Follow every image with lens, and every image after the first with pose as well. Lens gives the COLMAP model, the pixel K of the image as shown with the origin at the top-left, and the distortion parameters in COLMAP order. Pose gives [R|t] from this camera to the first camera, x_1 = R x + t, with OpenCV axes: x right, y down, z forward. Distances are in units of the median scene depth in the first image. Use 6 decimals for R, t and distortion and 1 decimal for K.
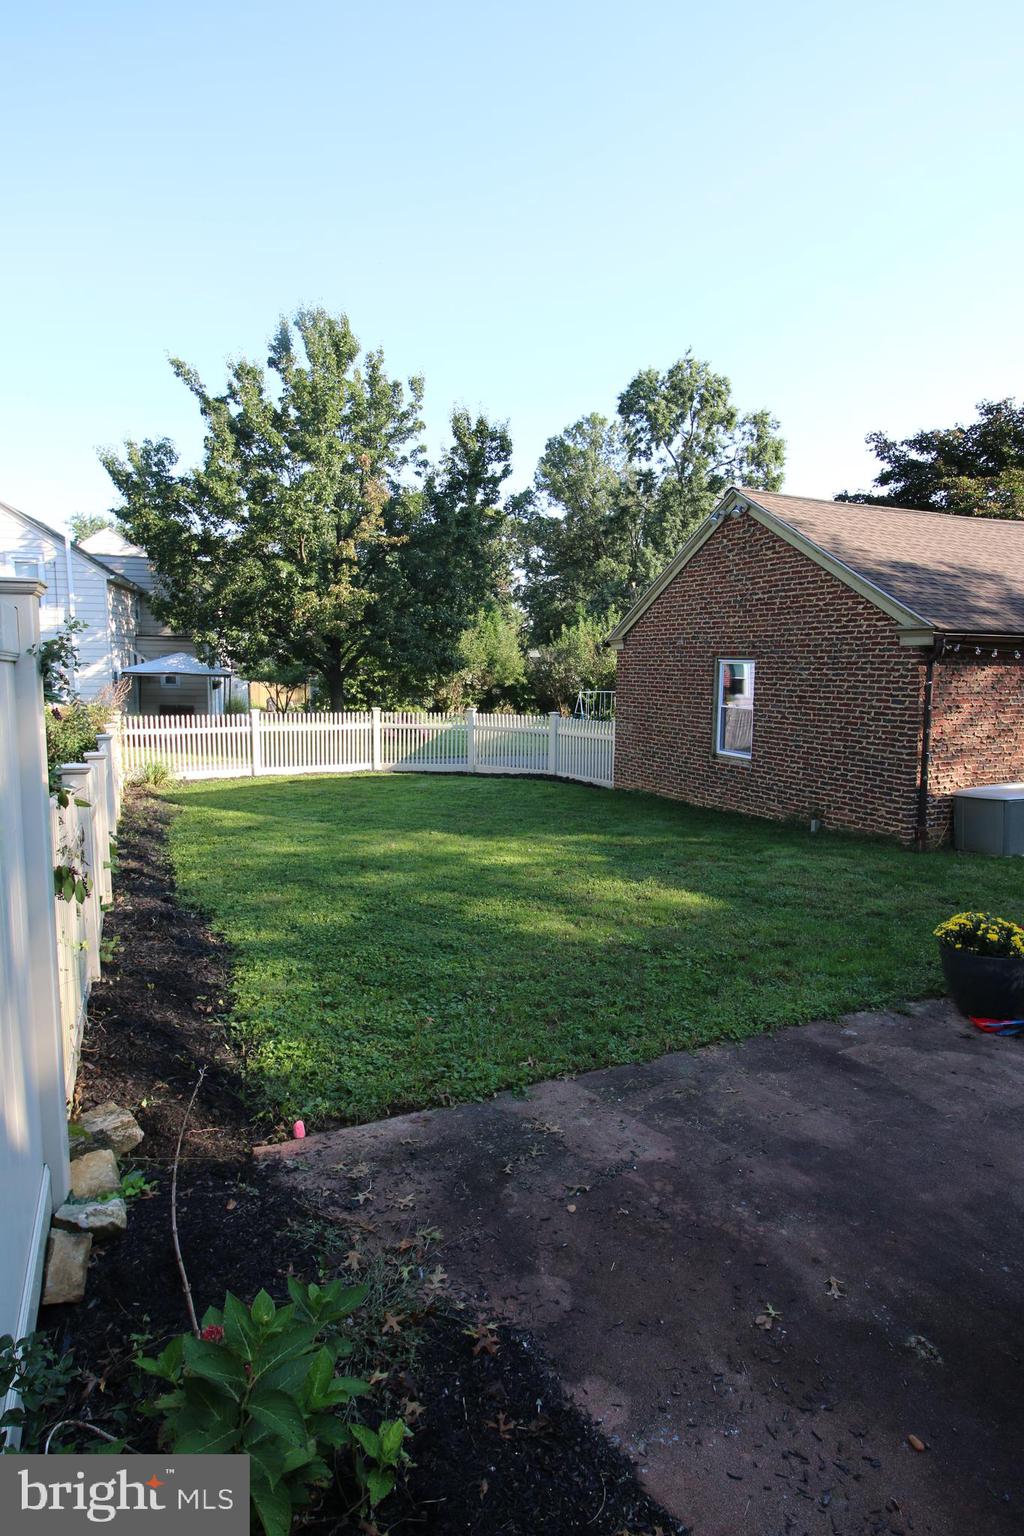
lens RADIAL K [[827.7, 0, 501.4], [0, 827.7, 767.3], [0, 0, 1]] dist [-0.004099, -0.000288]
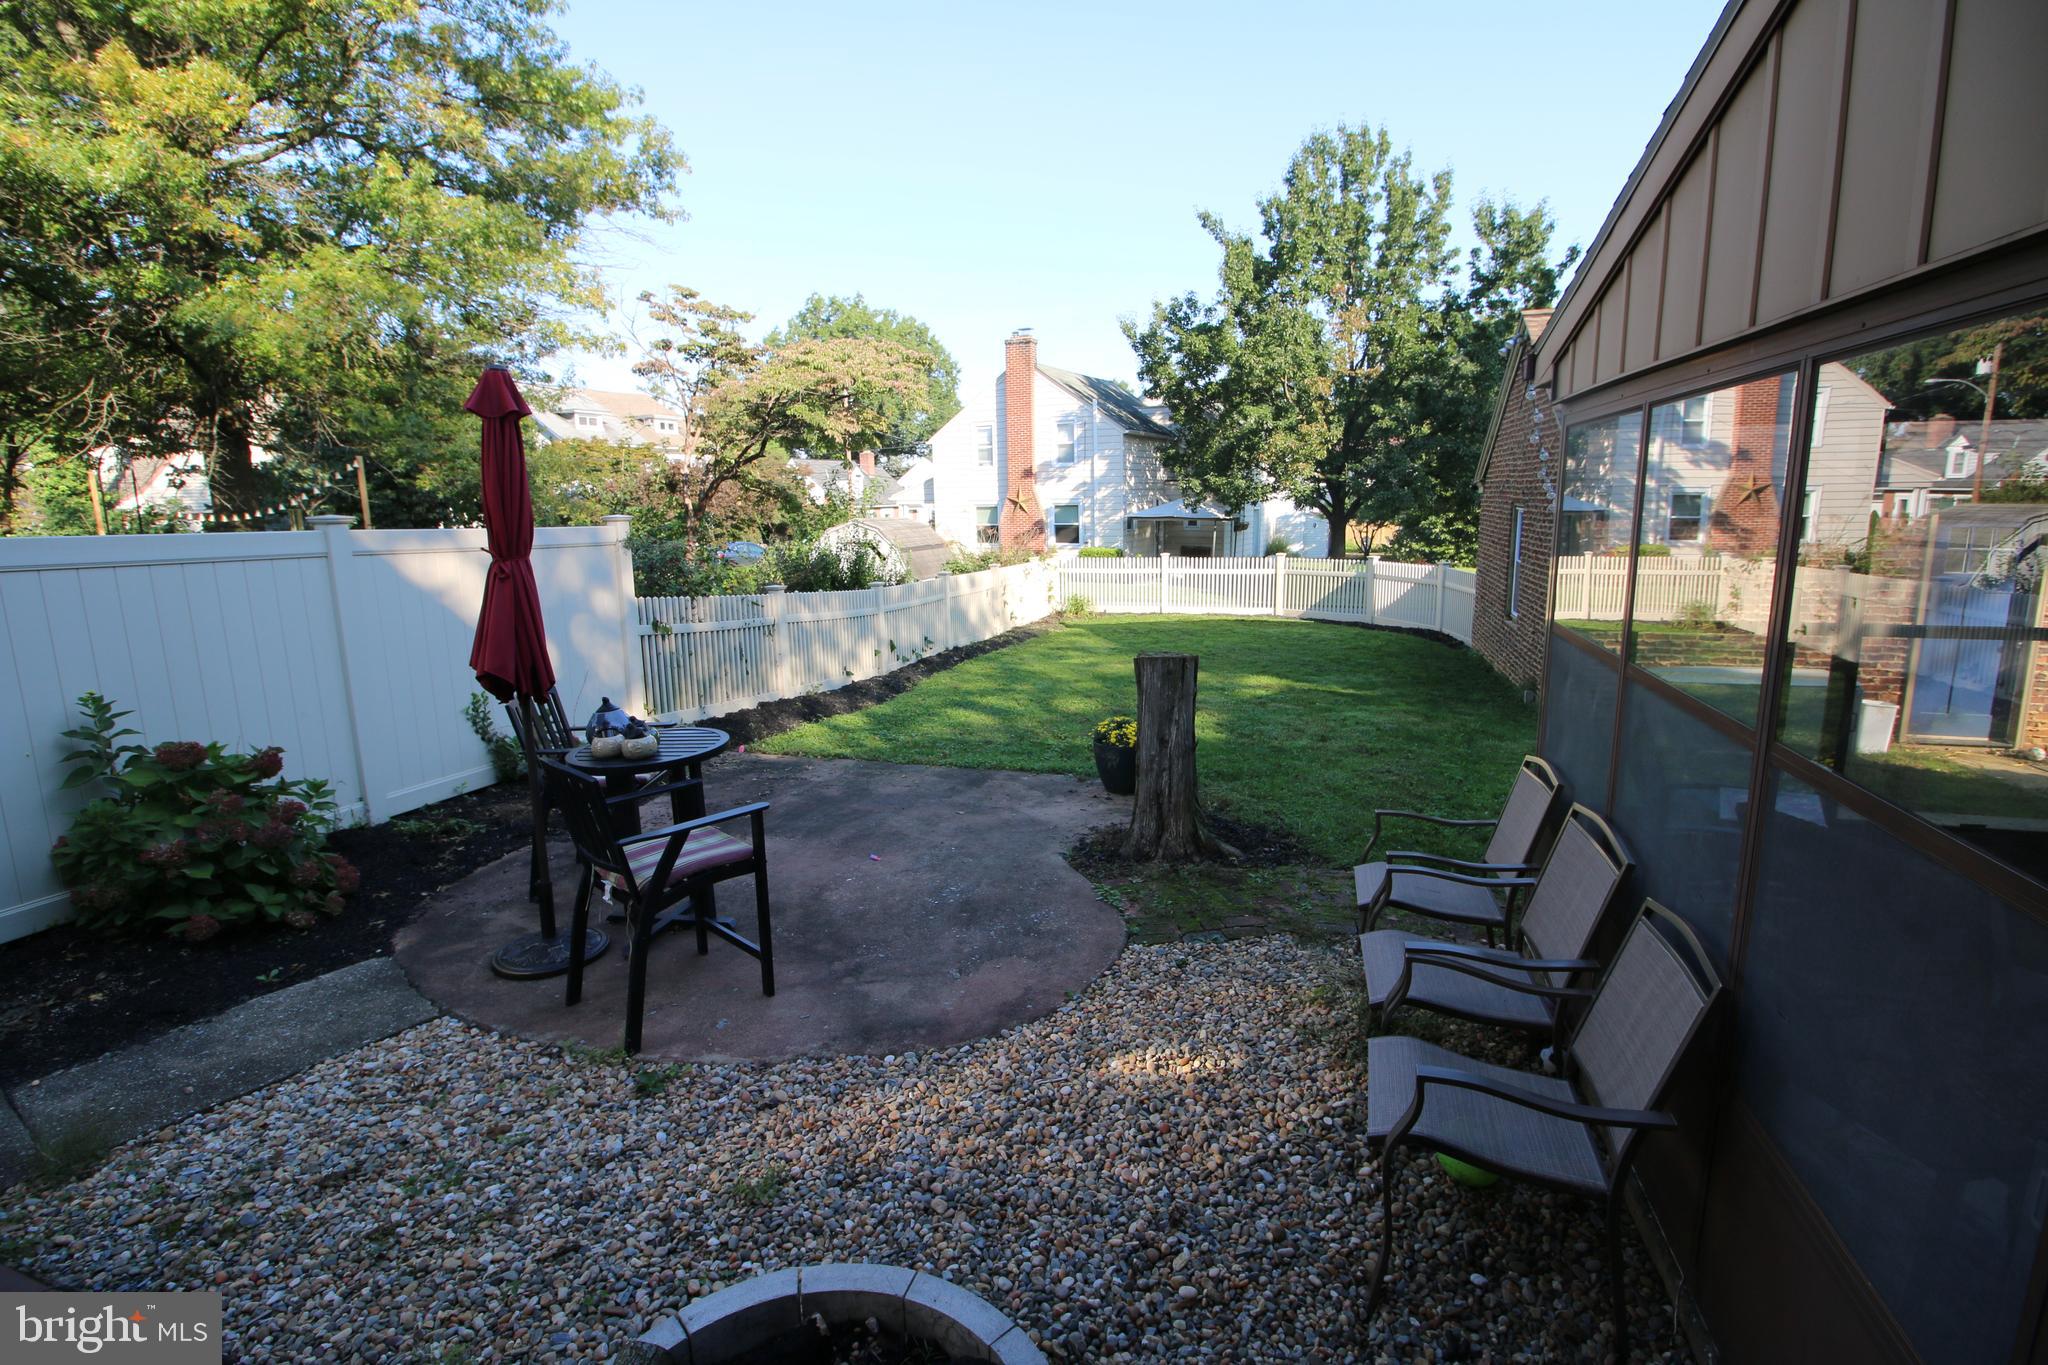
lens RADIAL K [[950.1, 0, 1021.0], [0, 950.1, 670.8], [0, 0, 1]] dist [0.000106, -0.013319]
pose [[0.742923, 0.099067, -0.662006, 0.270831], [-0.059116, 0.994834, 0.082531, -0.004222], [0.666761, -0.022179, 0.744941, -0.055295]]
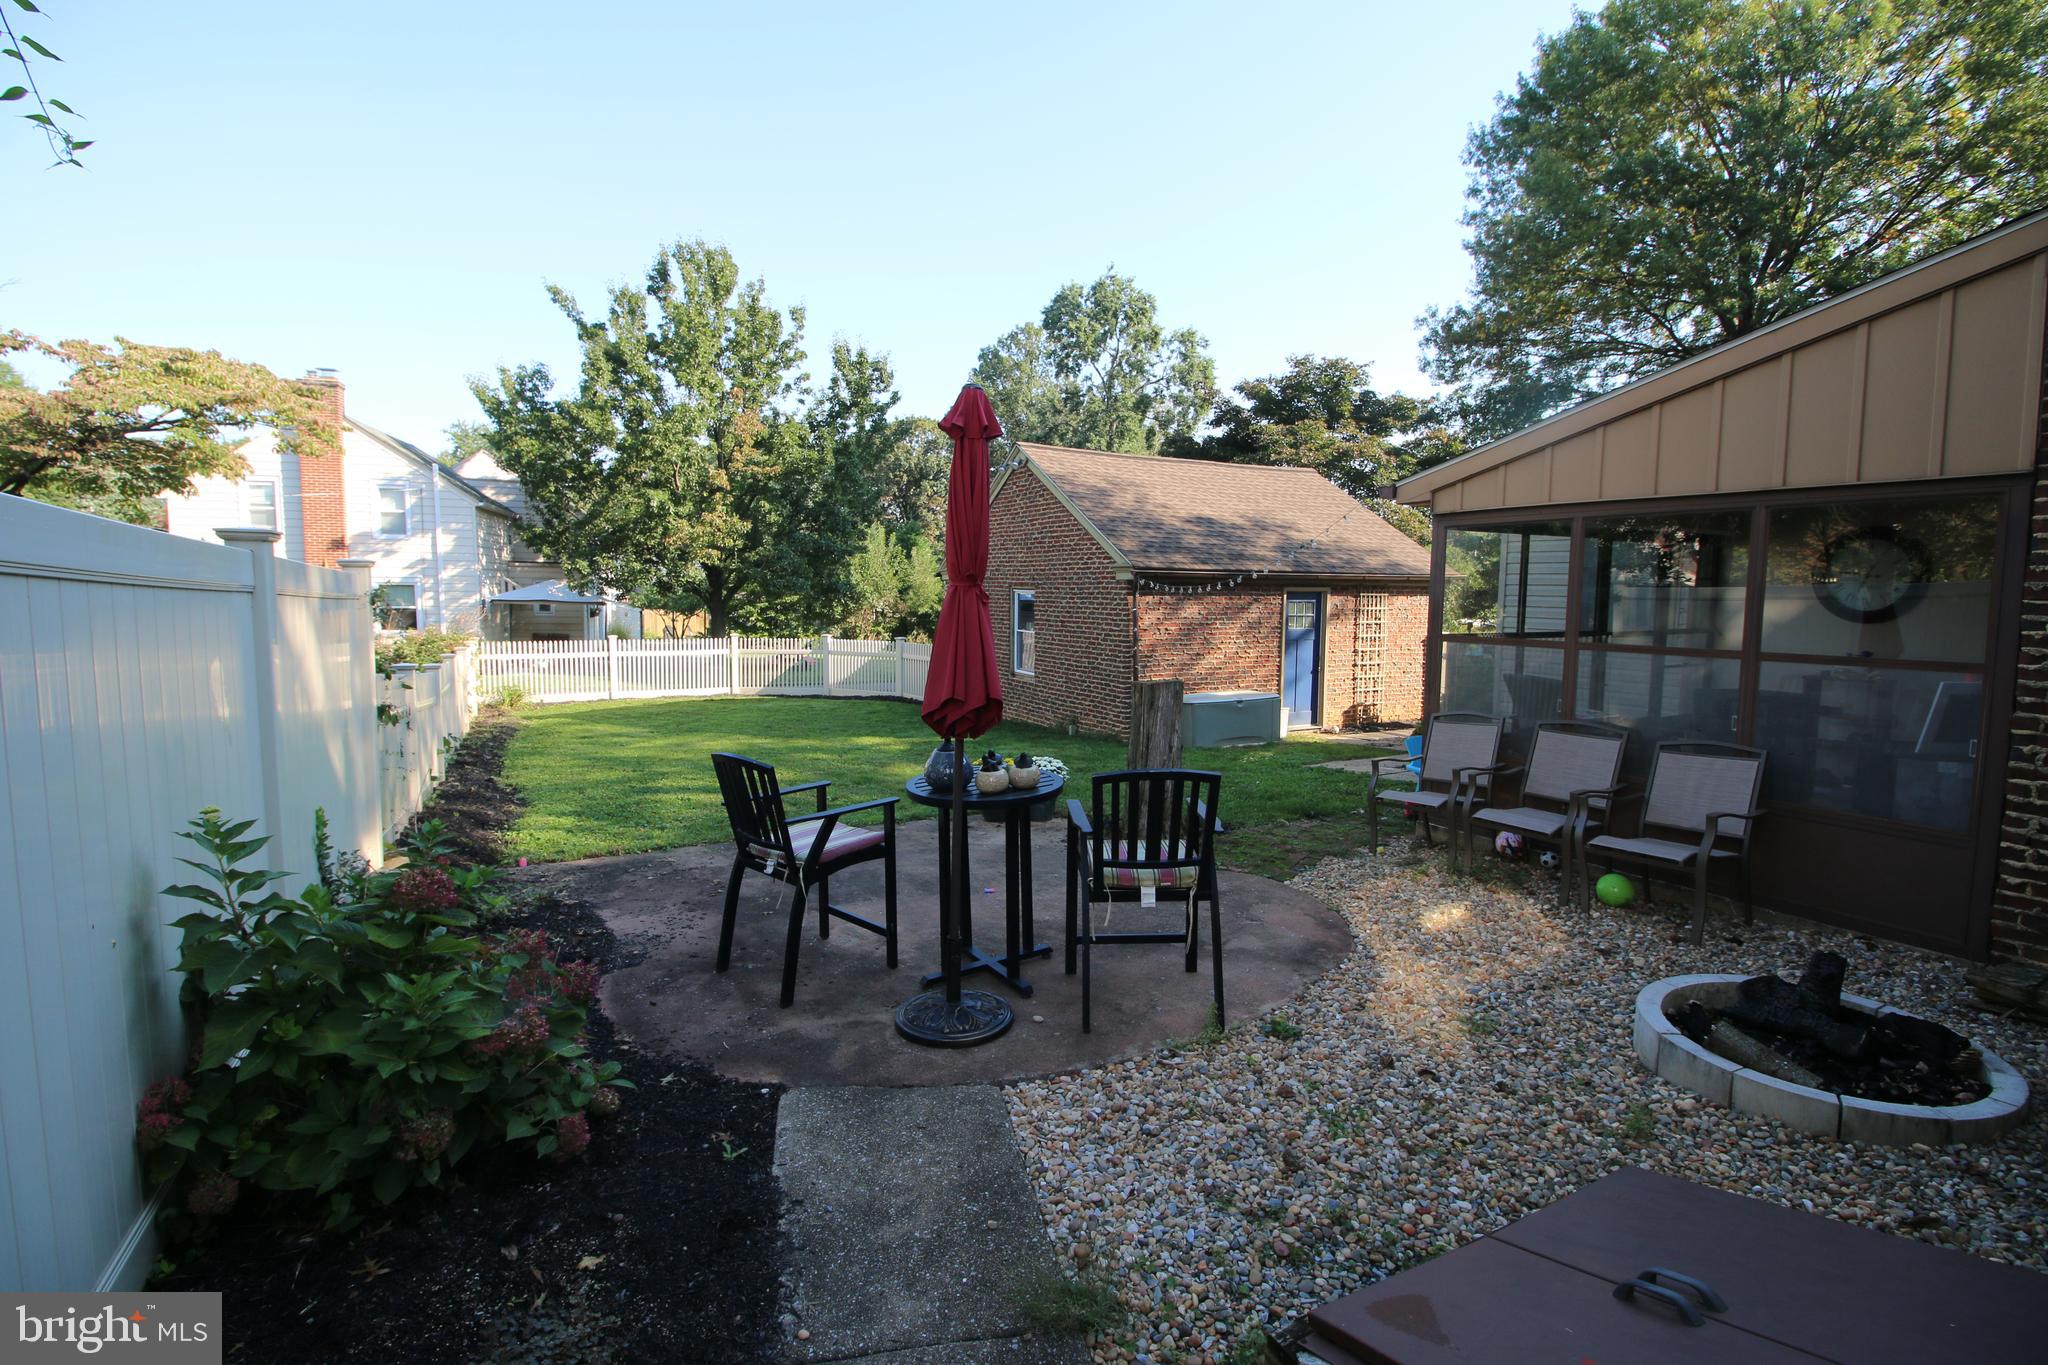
lens RADIAL K [[950.1, 0, 1021.0], [0, 950.1, 670.8], [0, 0, 1]] dist [0.000106, -0.013319]
pose [[0.998126, -0.004471, 0.061023, 0.093231], [0.006804, 0.999252, -0.038075, 0.015478], [-0.060808, 0.038419, 0.997410, -0.147599]]
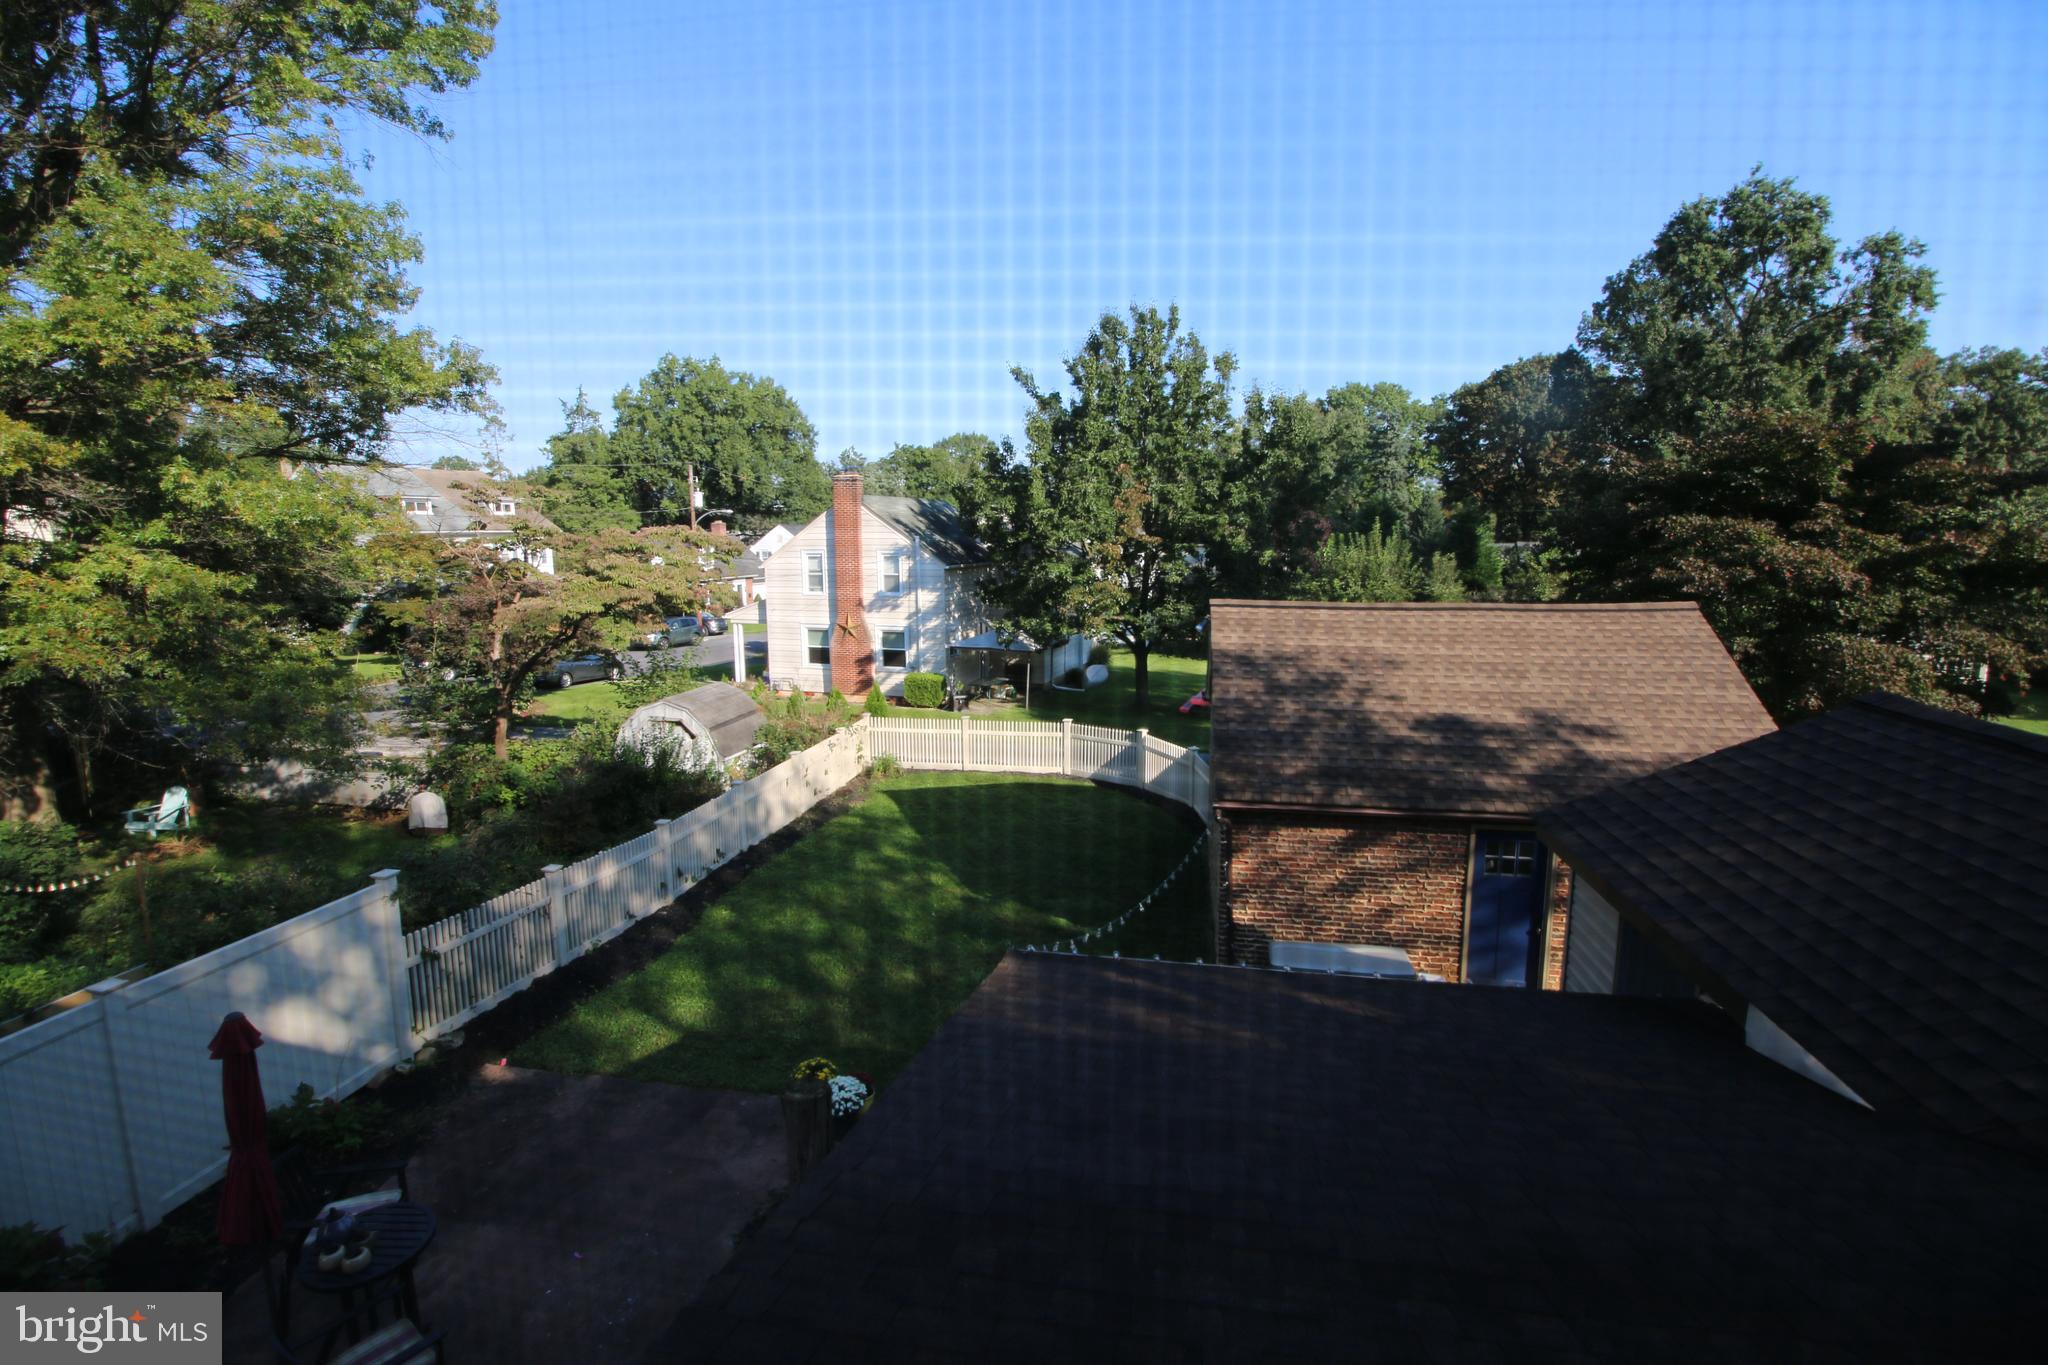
lens RADIAL K [[958.4, 0, 1021.6], [0, 958.4, 656.6], [0, 0, 1]] dist [0.001353, -0.011510]
pose [[0.822212, 0.065955, -0.565347, 0.359714], [-0.055978, 0.997818, 0.034996, -0.137164], [0.566422, 0.002873, 0.824110, -0.072016]]
